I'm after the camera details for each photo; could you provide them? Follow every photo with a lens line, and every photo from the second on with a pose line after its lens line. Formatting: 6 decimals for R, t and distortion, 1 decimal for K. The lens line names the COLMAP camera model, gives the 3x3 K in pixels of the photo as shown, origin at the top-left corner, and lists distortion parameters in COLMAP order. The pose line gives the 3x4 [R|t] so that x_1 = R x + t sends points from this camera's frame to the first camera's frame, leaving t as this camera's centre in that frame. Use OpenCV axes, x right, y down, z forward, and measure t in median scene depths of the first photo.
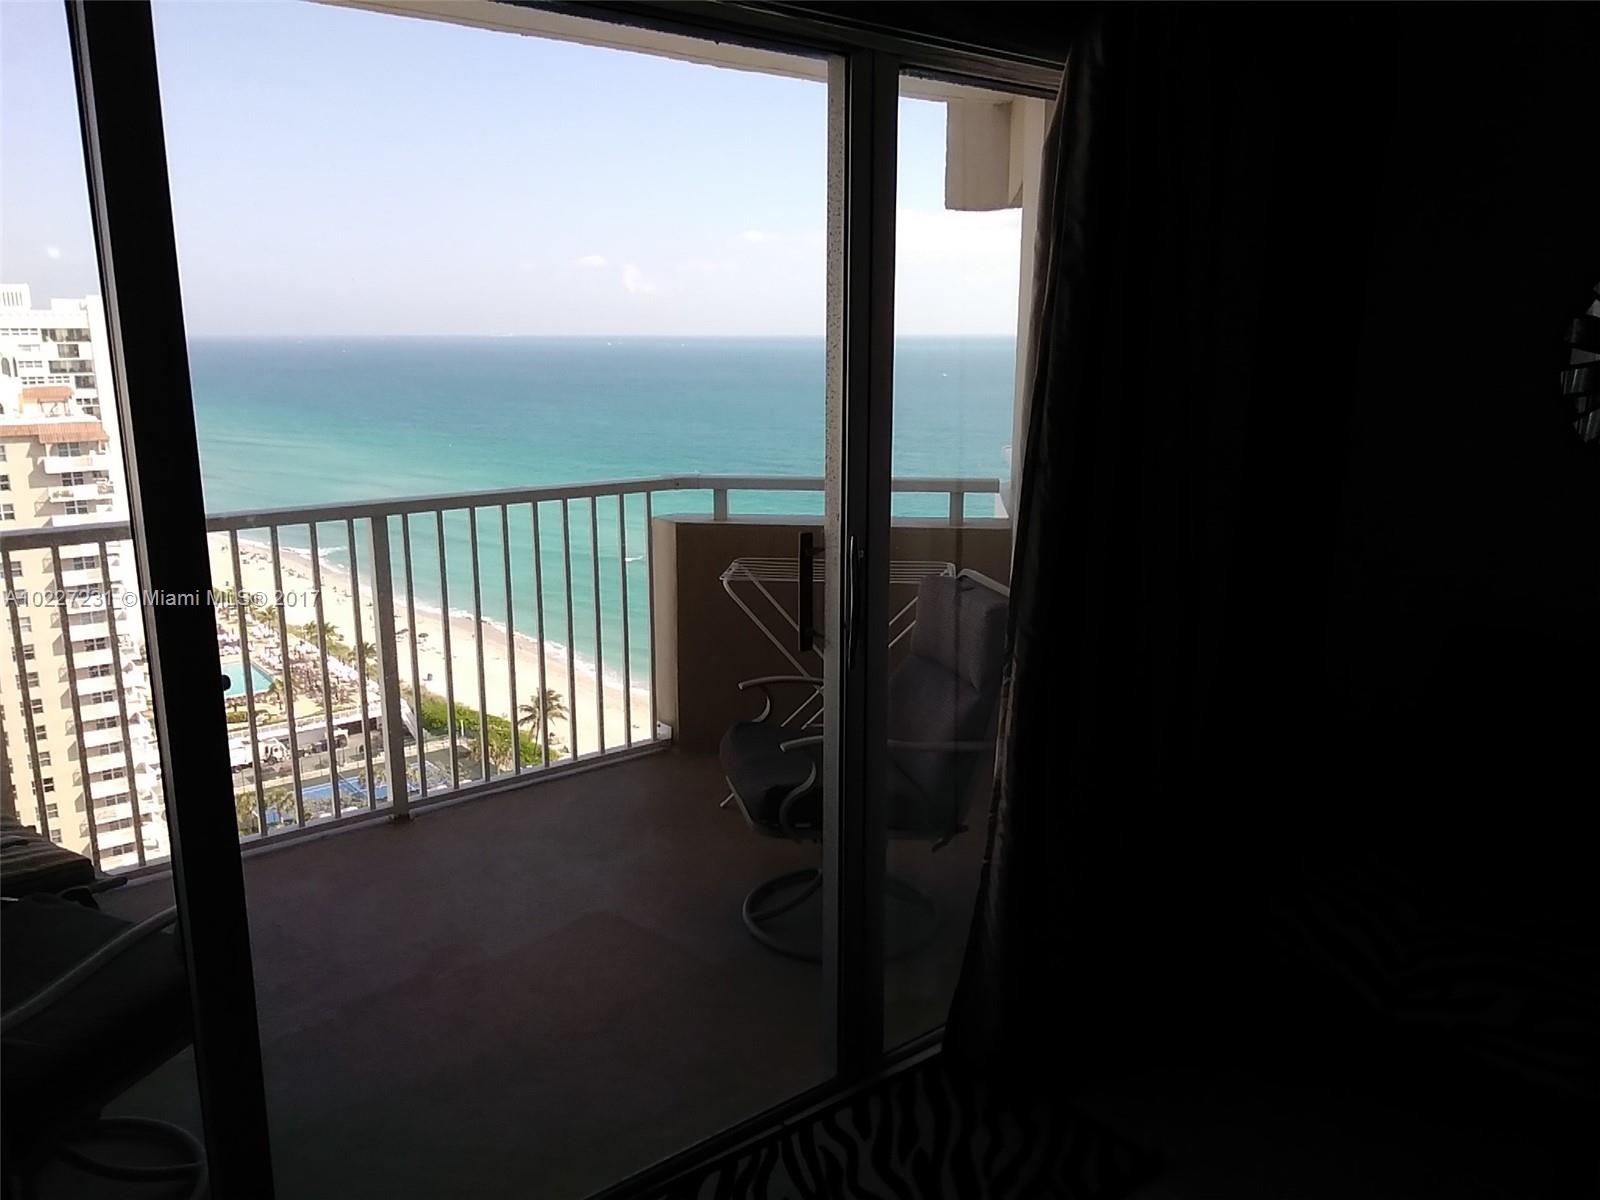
lens RADIAL K [[1217.2, 0, 800.0], [0, 1217.2, 600.0], [0, 0, 1]] dist [-0.000022, 0.001874]
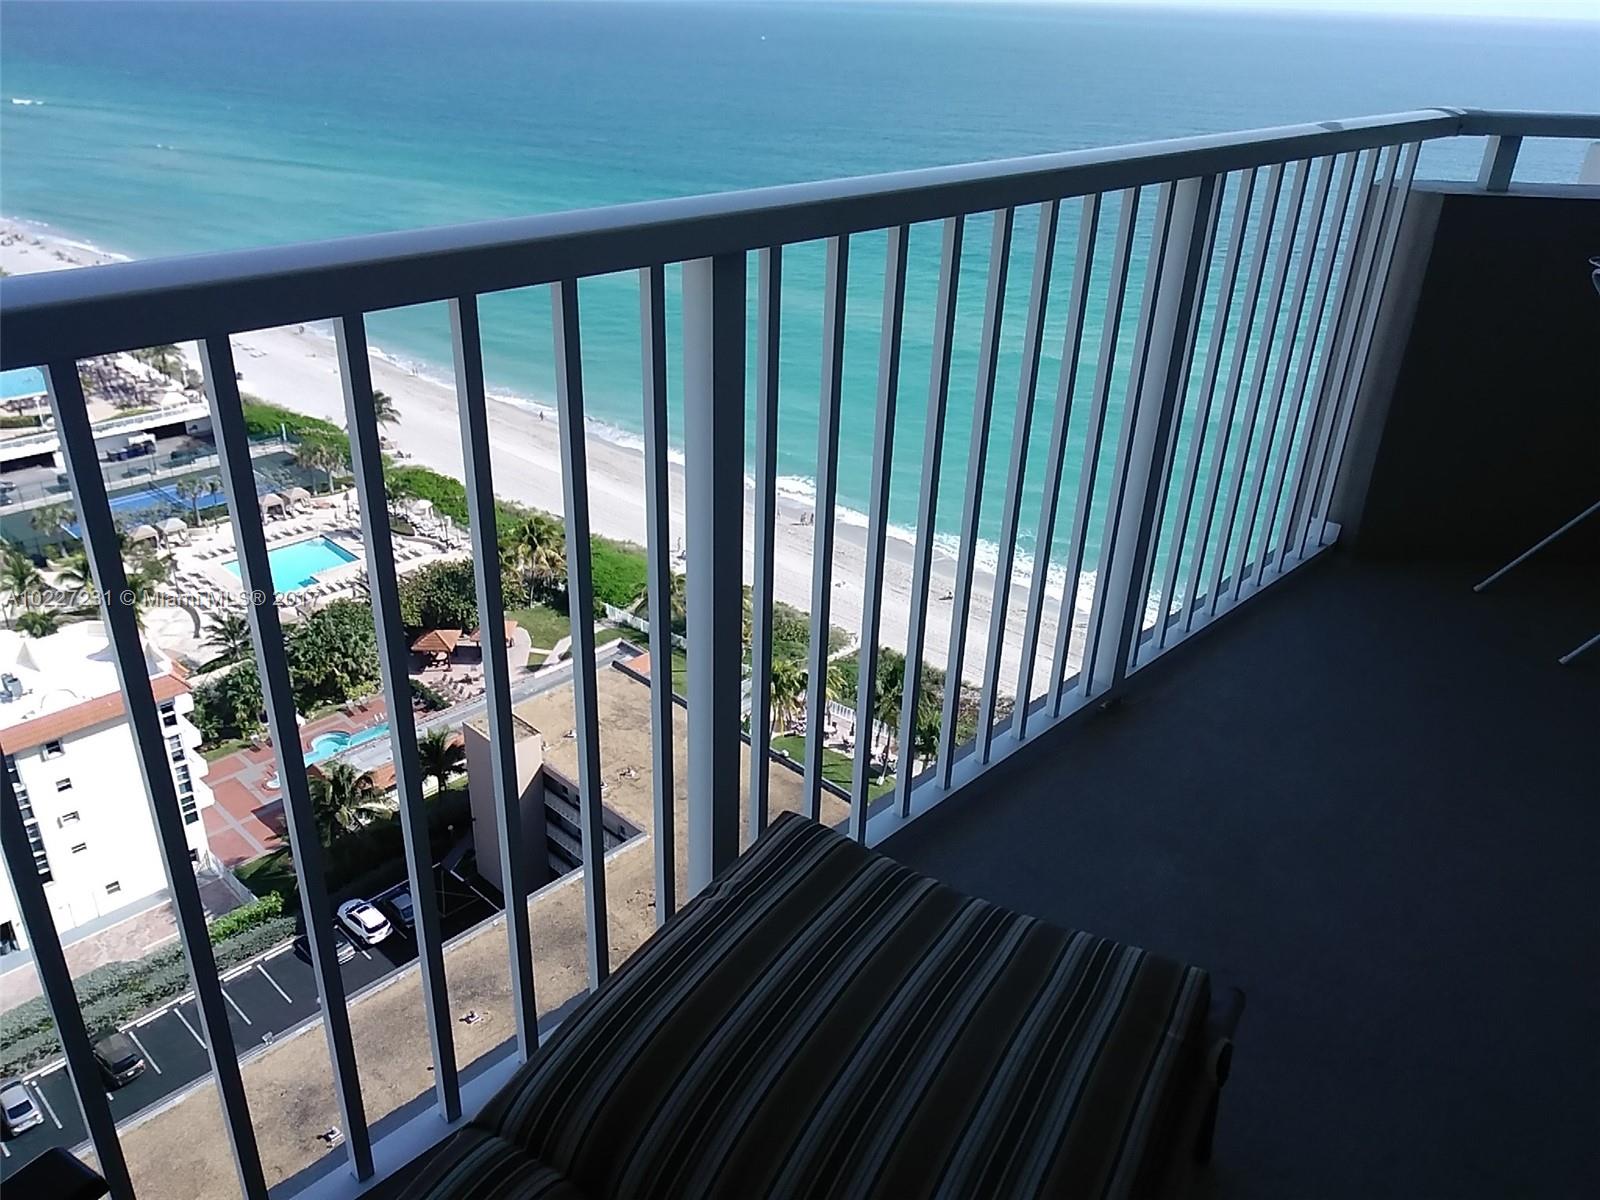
lens RADIAL K [[1217.2, 0, 800.0], [0, 1217.2, 600.0], [0, 0, 1]] dist [-0.000022, 0.001874]
pose [[0.991505, -0.029560, 0.126661, -0.331022], [-0.002288, 0.969718, 0.244216, -0.051957], [-0.130045, -0.242432, 0.961413, 0.575125]]
